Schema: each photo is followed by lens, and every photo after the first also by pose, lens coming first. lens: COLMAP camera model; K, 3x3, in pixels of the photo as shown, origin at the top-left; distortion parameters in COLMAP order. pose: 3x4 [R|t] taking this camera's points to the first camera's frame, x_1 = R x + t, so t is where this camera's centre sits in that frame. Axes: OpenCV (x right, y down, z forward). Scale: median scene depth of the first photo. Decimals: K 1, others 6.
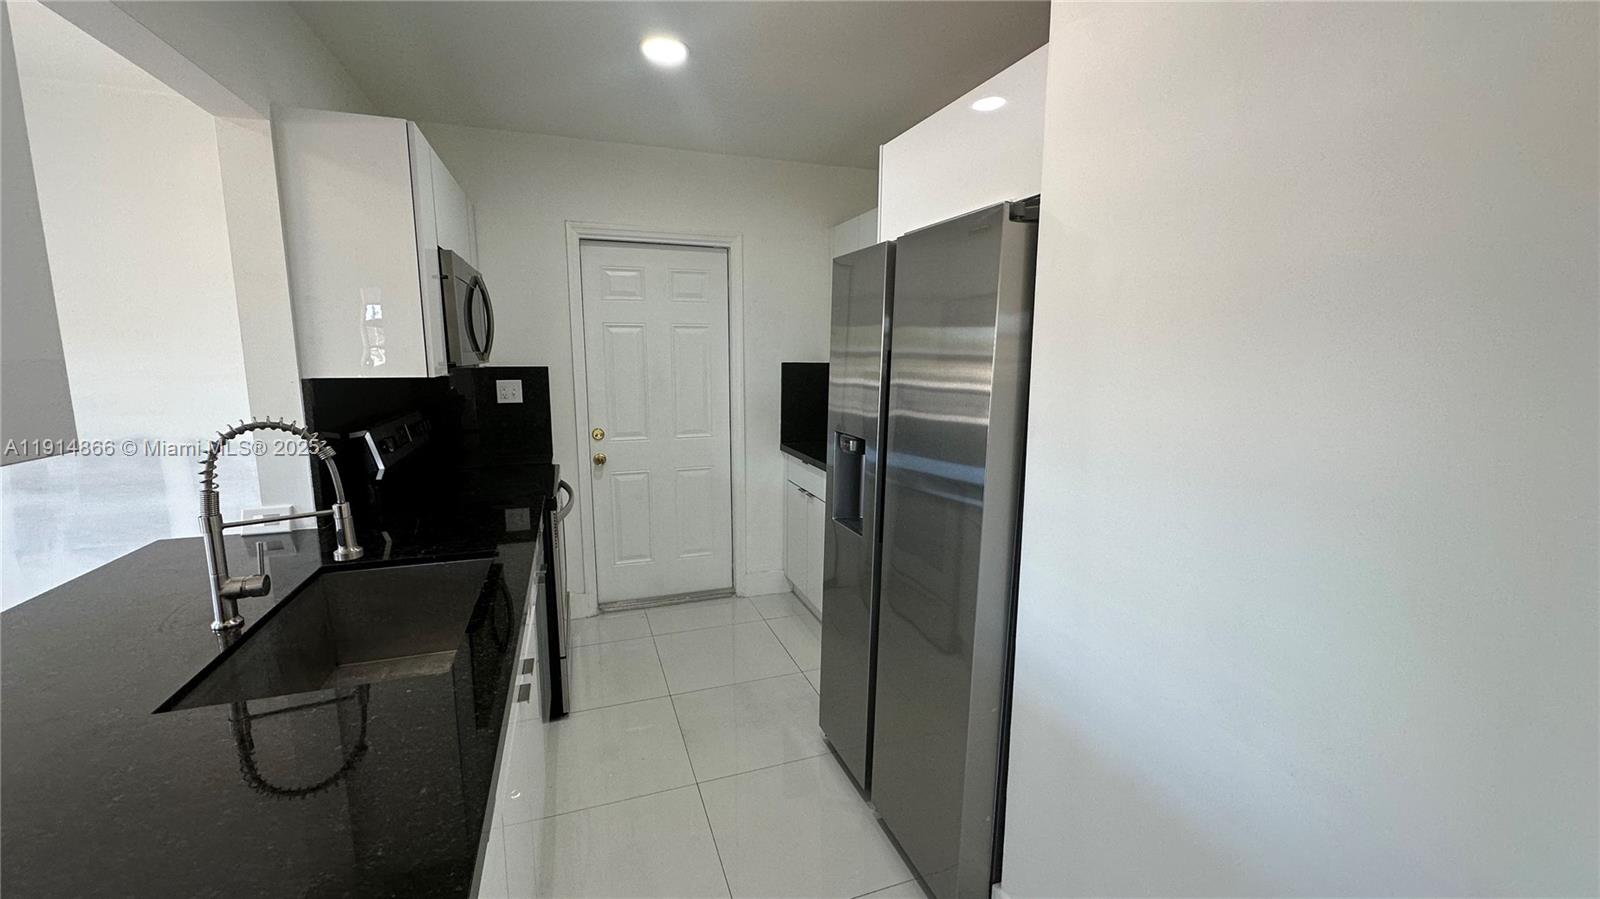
lens RADIAL K [[644.2, 0, 801.1], [0, 644.2, 452.3], [0, 0, 1]] dist [-0.012147, -0.000108]
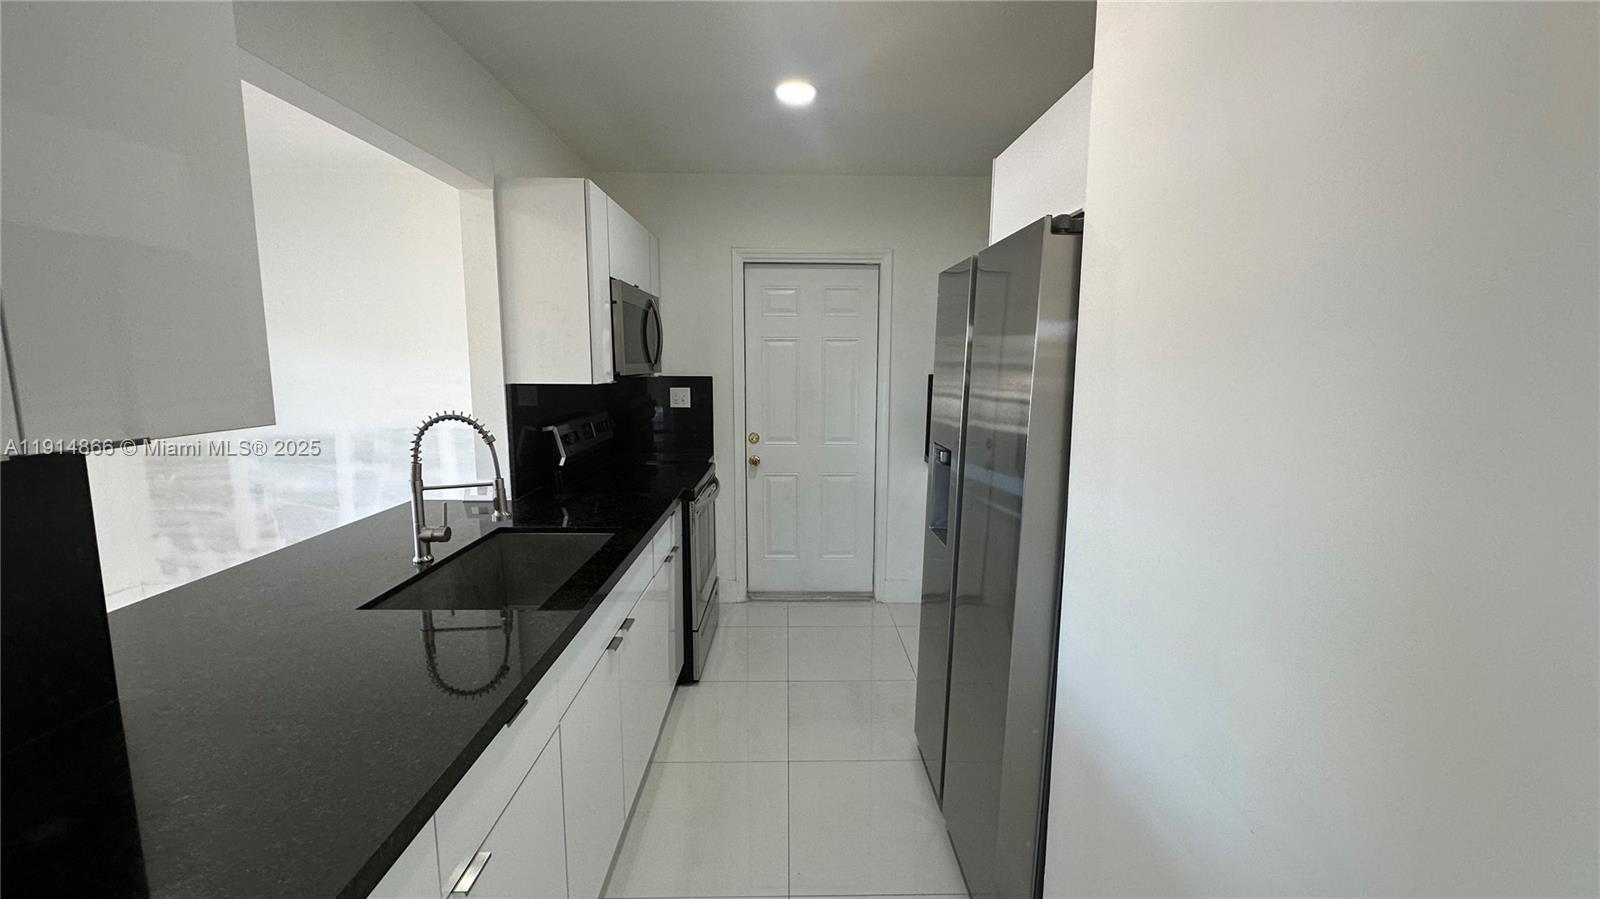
lens RADIAL K [[644.2, 0, 793.8], [0, 644.2, 451.3], [0, 0, 1]] dist [-0.012147, -0.000108]
pose [[0.944432, 0.046719, -0.325371, 0.174913], [-0.052669, 0.998567, -0.009498, 0.003071], [0.324461, 0.026107, 0.945539, -0.035955]]
